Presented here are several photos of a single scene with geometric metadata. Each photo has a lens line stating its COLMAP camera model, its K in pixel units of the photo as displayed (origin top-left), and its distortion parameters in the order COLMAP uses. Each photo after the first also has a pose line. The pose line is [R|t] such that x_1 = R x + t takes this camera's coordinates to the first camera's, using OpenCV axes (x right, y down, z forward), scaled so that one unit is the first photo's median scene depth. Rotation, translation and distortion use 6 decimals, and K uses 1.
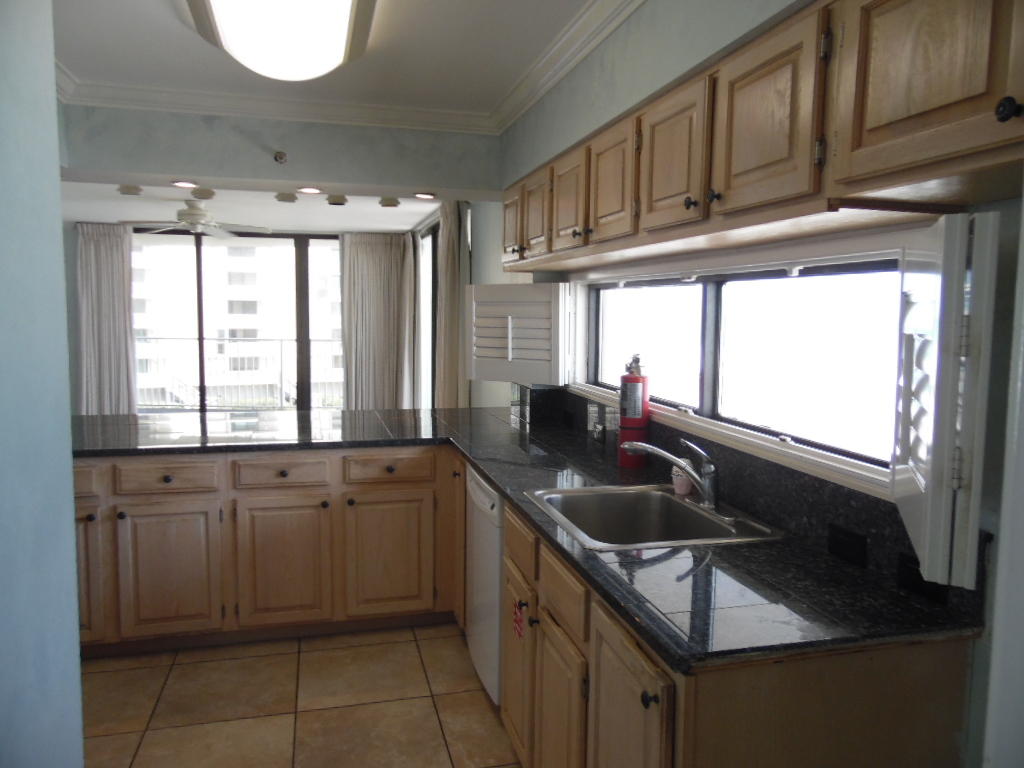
lens RADIAL K [[763.1, 0, 512.0], [0, 763.1, 384.0], [0, 0, 1]] dist [-0.012883, 0.063011]
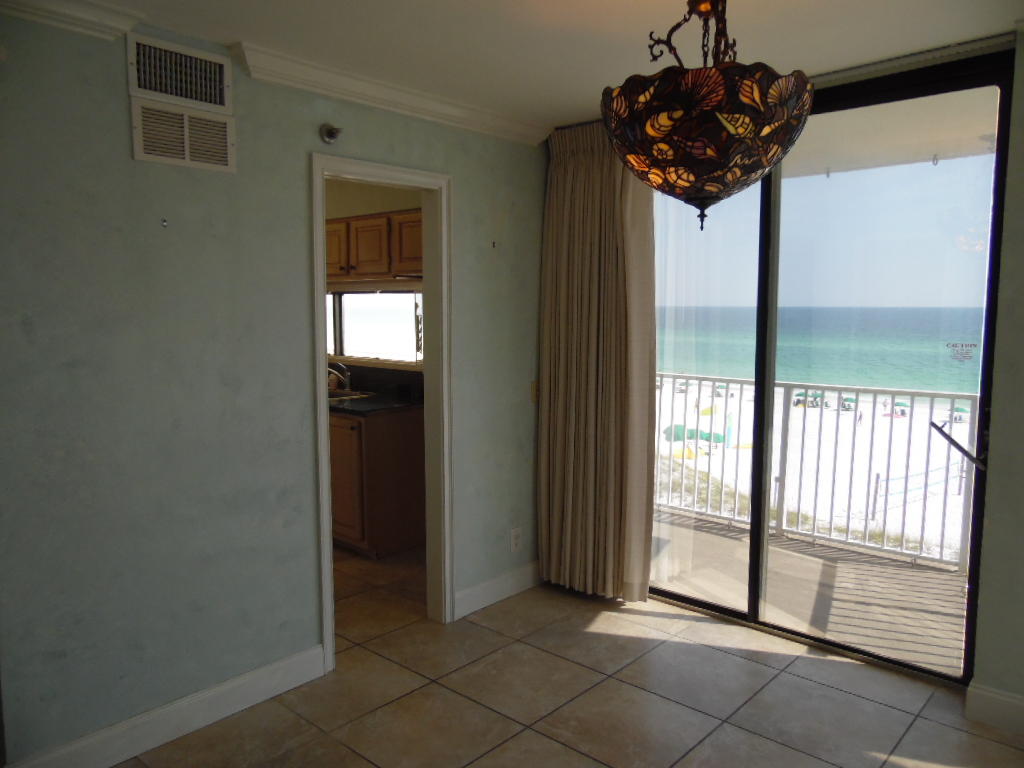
lens RADIAL K [[768.6, 0, 514.6], [0, 768.6, 384.2], [0, 0, 1]] dist [-0.025783, 0.059512]
pose [[0.830444, -0.067249, 0.553028, -0.436682], [0.059791, 0.997713, 0.031539, 0.067348], [-0.553884, 0.006875, 0.832565, -0.881317]]
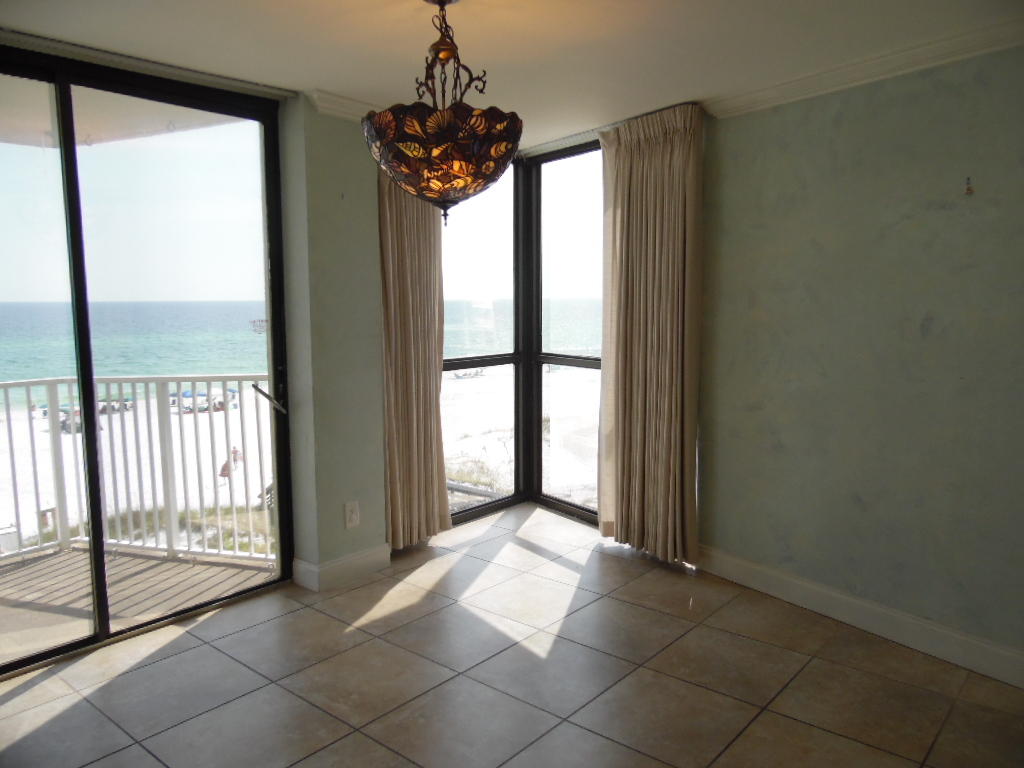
lens RADIAL K [[756.1, 0, 512.0], [0, 756.1, 384.0], [0, 0, 1]] dist [-0.139976, 0.007758]
pose [[-0.575720, -0.105132, 0.810860, -0.634013], [0.101302, 0.974887, 0.198325, -0.011466], [-0.811347, 0.196321, -0.550612, -0.088099]]
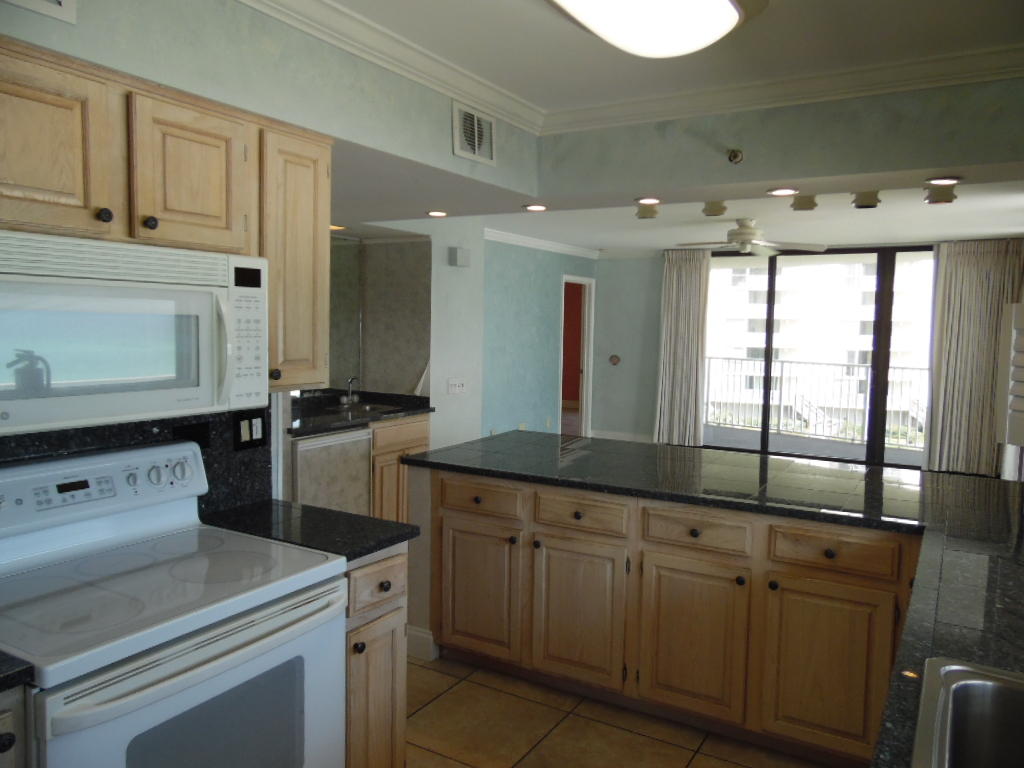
lens RADIAL K [[768.6, 0, 514.6], [0, 768.6, 384.2], [0, 0, 1]] dist [-0.025783, 0.059512]
pose [[0.709512, 0.059142, -0.702207, 0.140568], [-0.078263, 0.996921, 0.004887, -0.033393], [0.700334, 0.051489, 0.711956, 0.254982]]
